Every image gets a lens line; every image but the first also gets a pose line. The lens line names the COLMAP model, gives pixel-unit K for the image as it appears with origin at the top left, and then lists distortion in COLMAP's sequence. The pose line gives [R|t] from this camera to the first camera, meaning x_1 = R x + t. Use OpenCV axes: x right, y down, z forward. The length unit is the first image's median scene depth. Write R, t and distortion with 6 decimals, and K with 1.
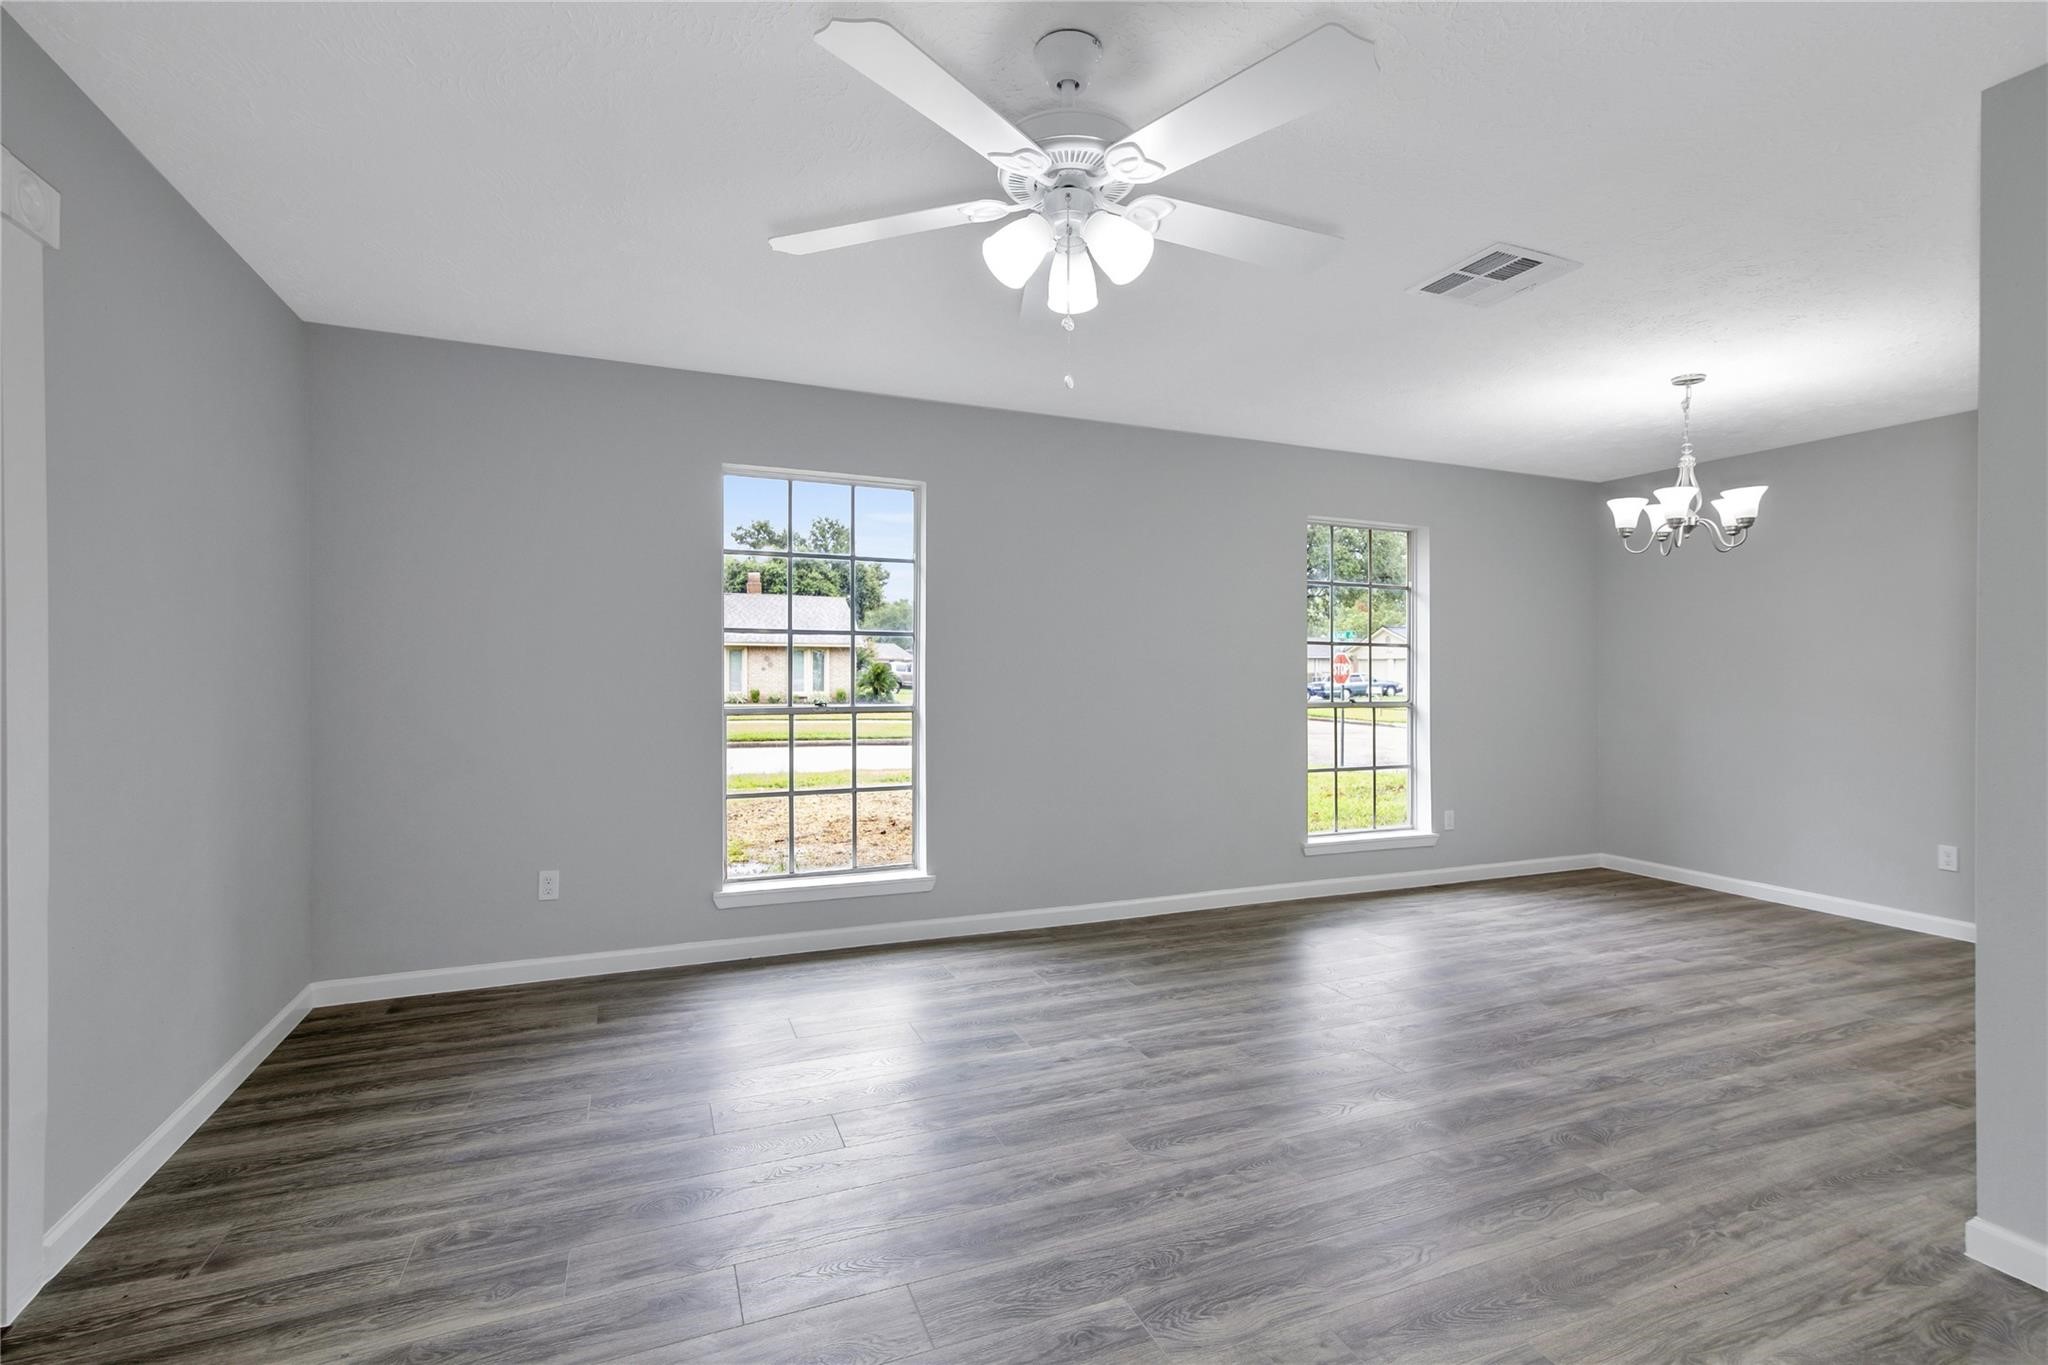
lens RADIAL K [[941.6, 0, 1025.0], [0, 941.6, 678.9], [0, 0, 1]] dist [0.005590, 0.000328]
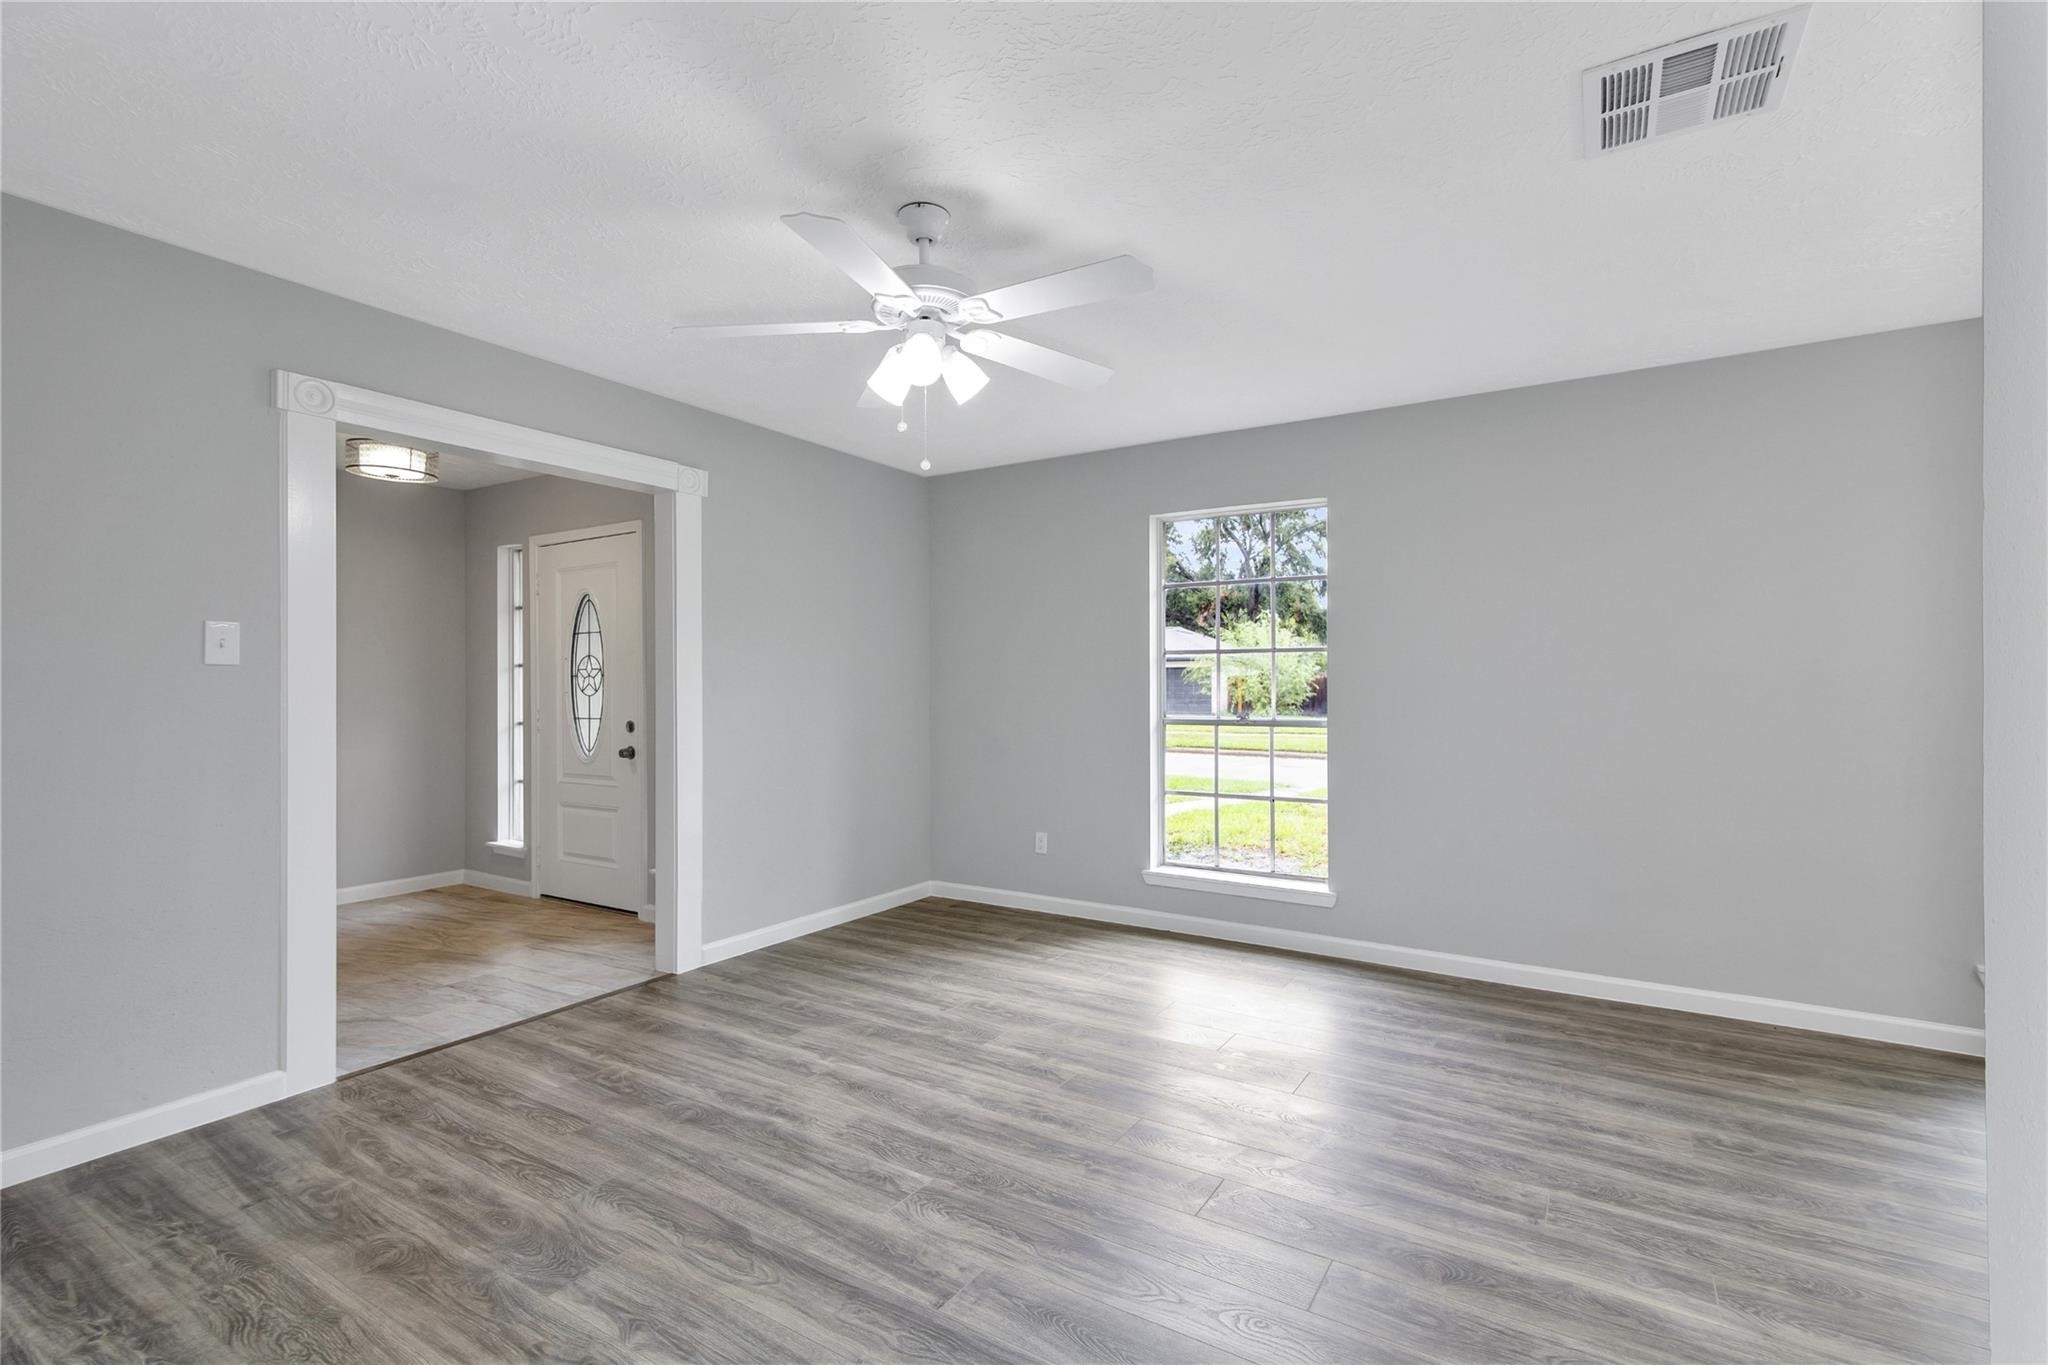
lens RADIAL K [[941.6, 0, 1021.5], [0, 941.6, 698.0], [0, 0, 1]] dist [0.005590, 0.000328]
pose [[0.568867, 0.005797, -0.822409, 0.612199], [-0.003934, 0.999983, 0.004328, 0.000196], [0.822420, 0.000773, 0.568880, 0.188591]]
